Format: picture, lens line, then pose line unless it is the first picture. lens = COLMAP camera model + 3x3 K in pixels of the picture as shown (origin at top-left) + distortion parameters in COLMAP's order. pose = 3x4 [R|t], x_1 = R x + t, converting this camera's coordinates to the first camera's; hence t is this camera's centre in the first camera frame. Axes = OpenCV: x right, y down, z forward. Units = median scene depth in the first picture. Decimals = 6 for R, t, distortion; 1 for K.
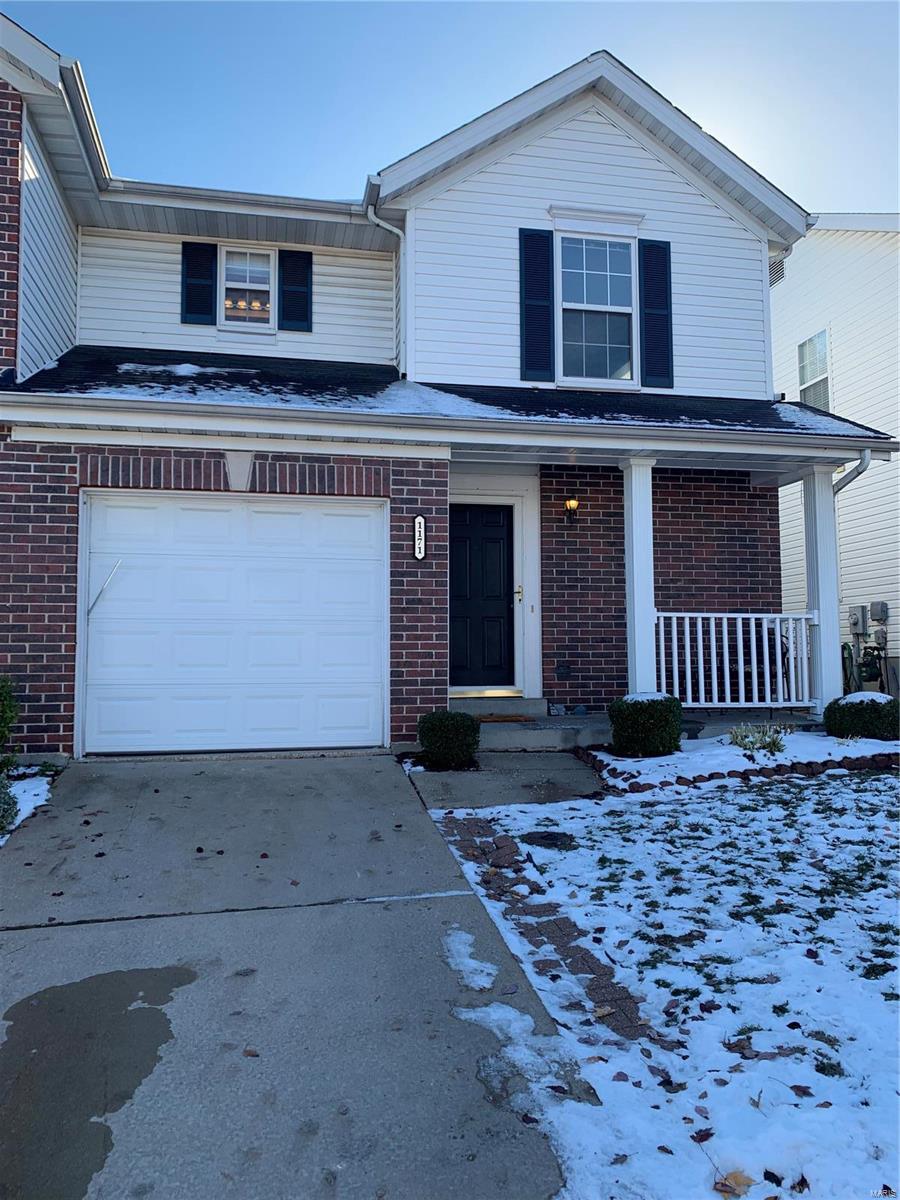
lens RADIAL K [[909.8, 0, 450.0], [0, 909.8, 600.0], [0, 0, 1]] dist [0.031612, -0.026396]
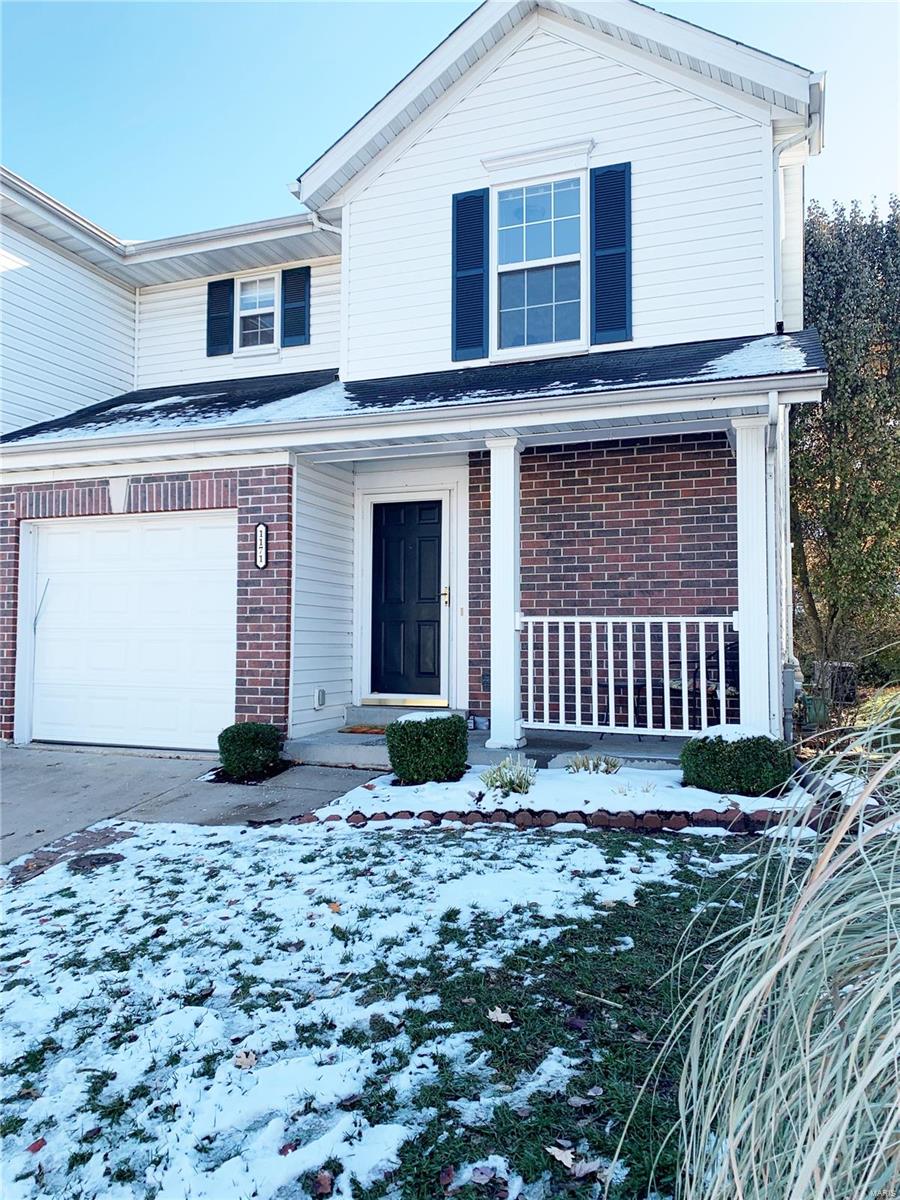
lens RADIAL K [[909.8, 0, 450.0], [0, 909.8, 600.0], [0, 0, 1]] dist [0.031612, -0.026396]
pose [[0.846644, -0.017473, -0.531873, 0.555013], [0.027150, 0.999577, 0.010380, -0.011708], [0.531467, -0.023228, 0.846761, 0.216905]]
